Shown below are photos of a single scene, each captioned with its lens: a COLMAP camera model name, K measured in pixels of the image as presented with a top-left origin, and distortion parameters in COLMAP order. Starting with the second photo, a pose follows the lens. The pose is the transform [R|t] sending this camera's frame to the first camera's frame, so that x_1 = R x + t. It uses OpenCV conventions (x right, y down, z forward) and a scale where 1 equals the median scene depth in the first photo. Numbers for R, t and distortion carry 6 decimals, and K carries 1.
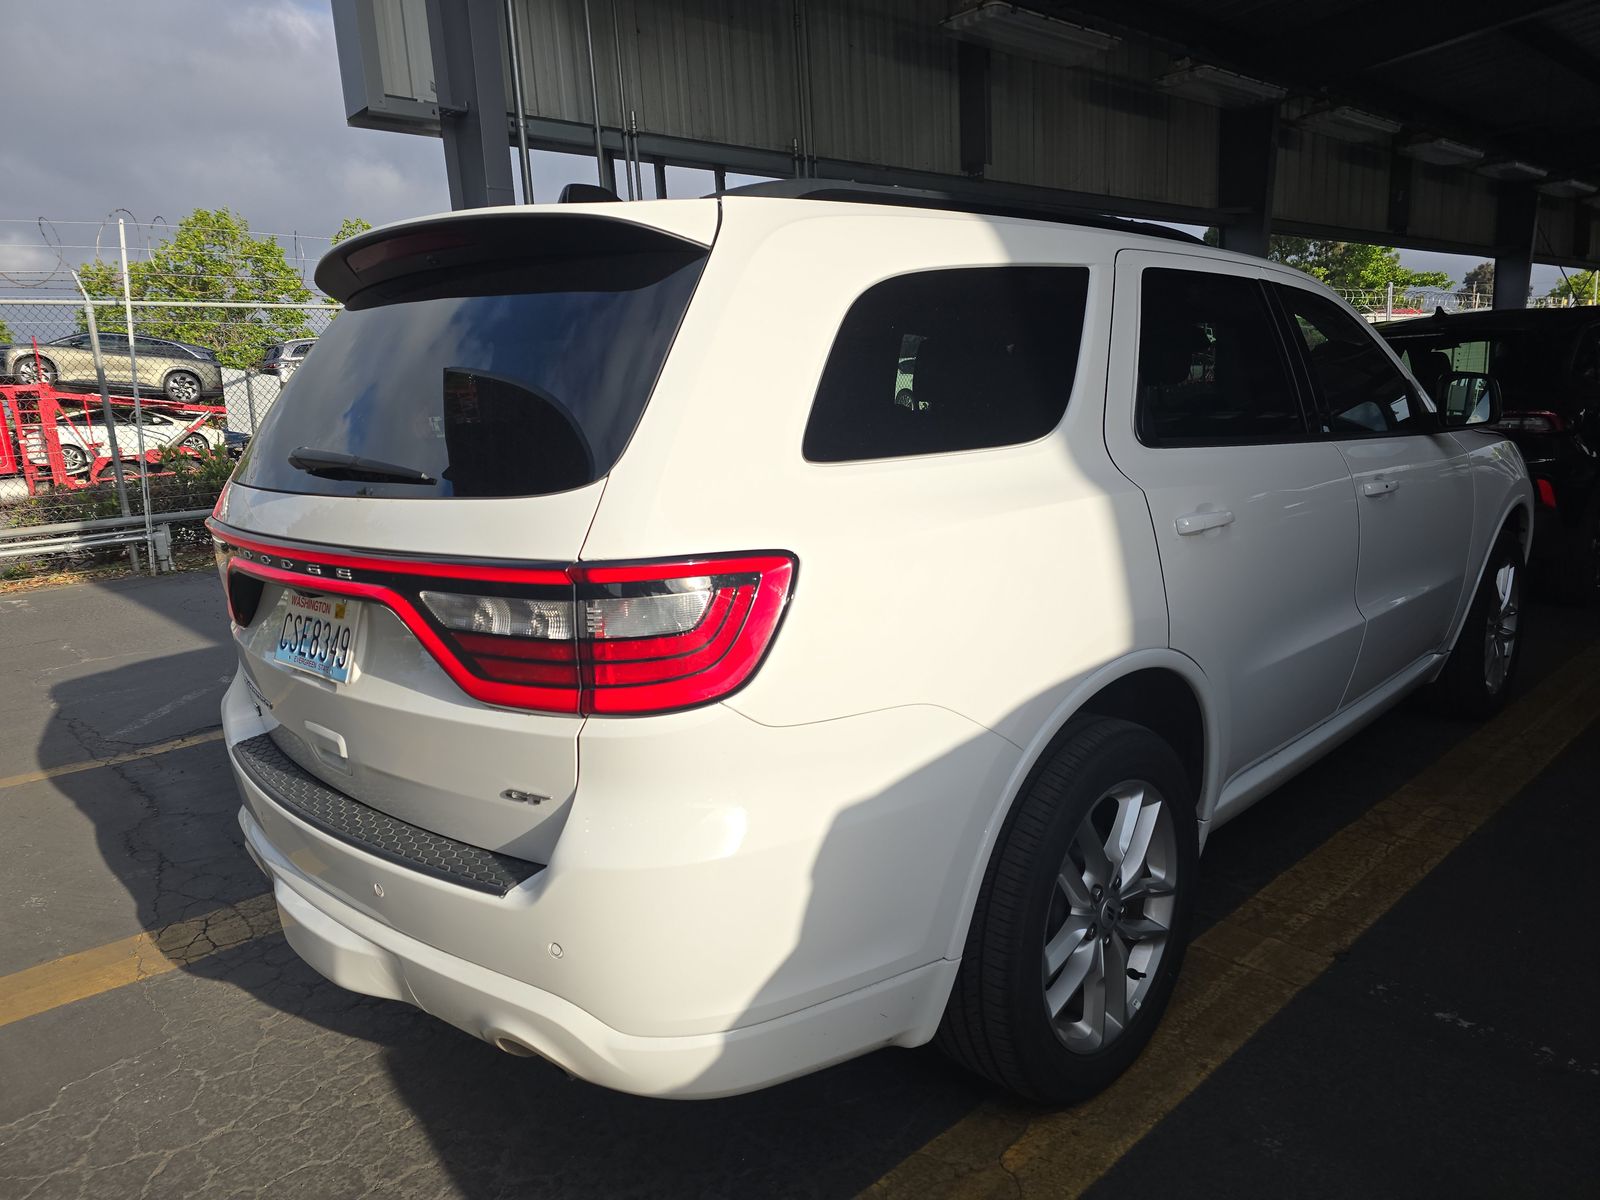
lens RADIAL K [[1083.8, 0, 800.0], [0, 1083.8, 600.0], [0, 0, 1]] dist [0.057308, -0.051452]
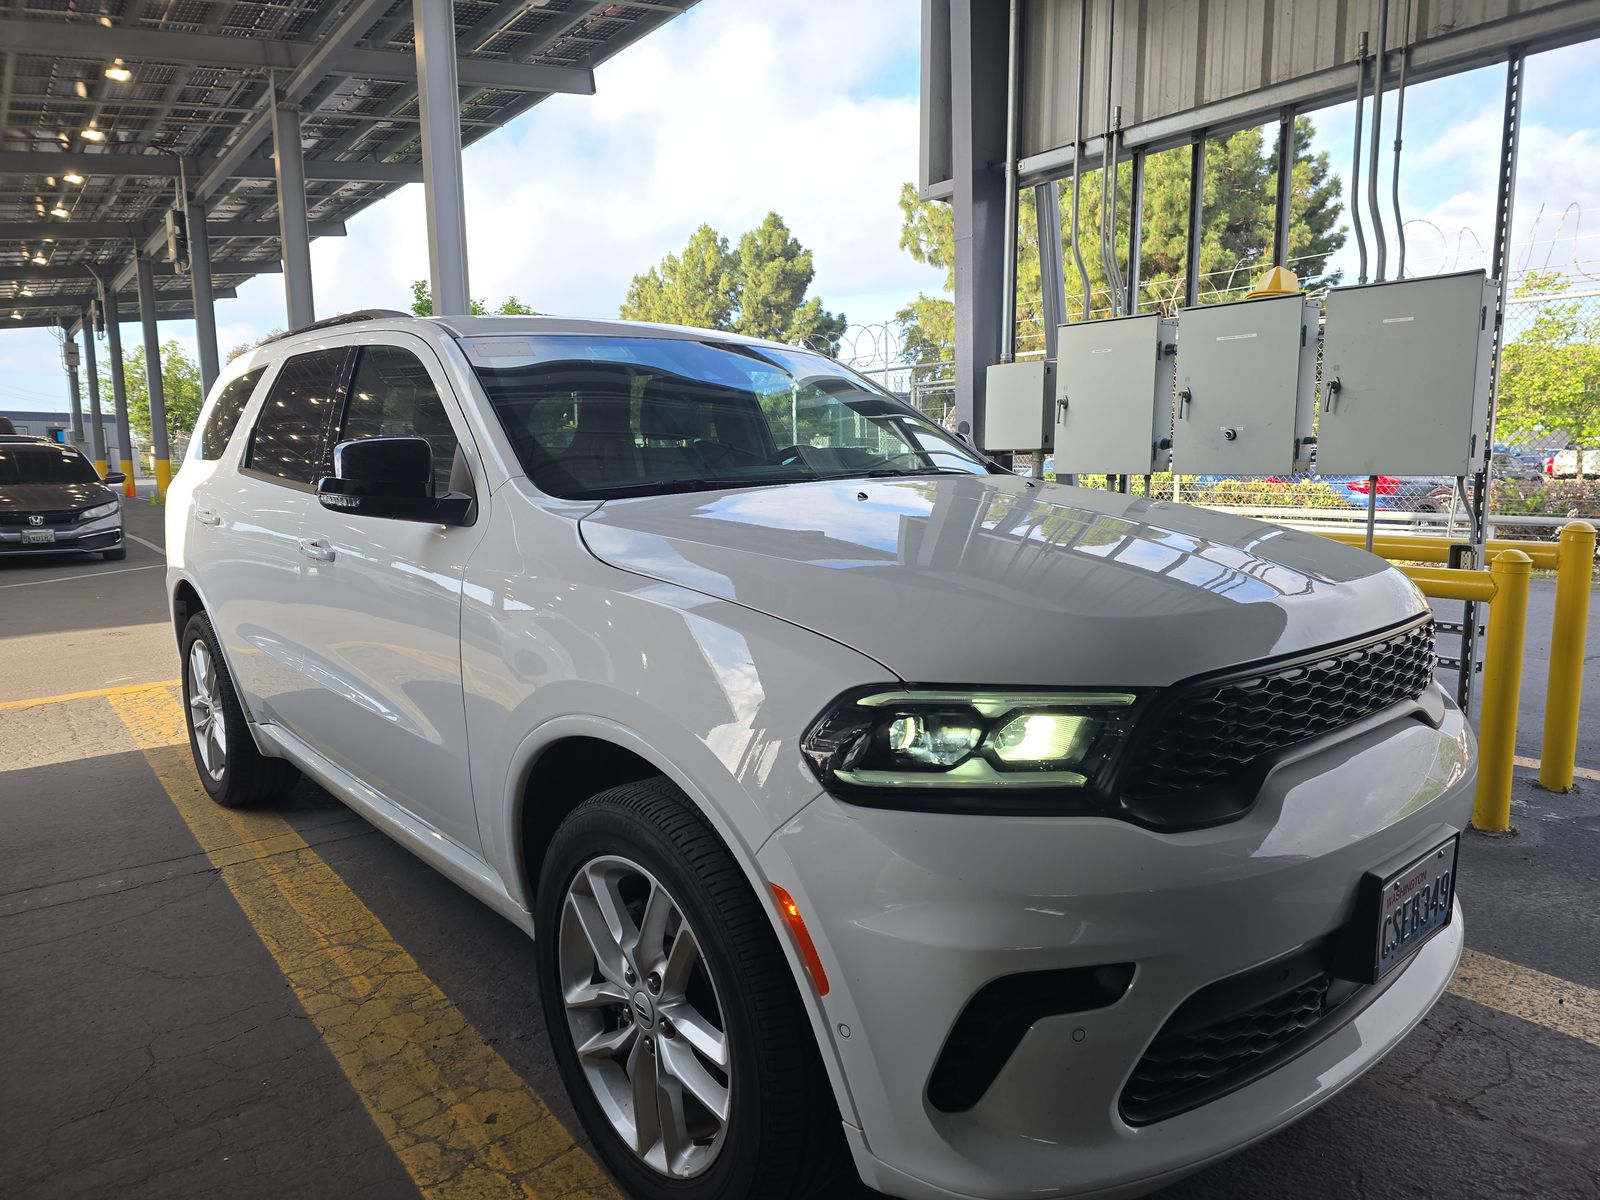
lens RADIAL K [[1083.8, 0, 800.0], [0, 1083.8, 600.0], [0, 0, 1]] dist [0.057308, -0.051452]
pose [[-0.090935, 0.194172, -0.976744, 0.749388], [-0.172669, 0.962877, 0.207491, -0.173253], [0.980773, 0.187522, -0.054032, 0.770824]]
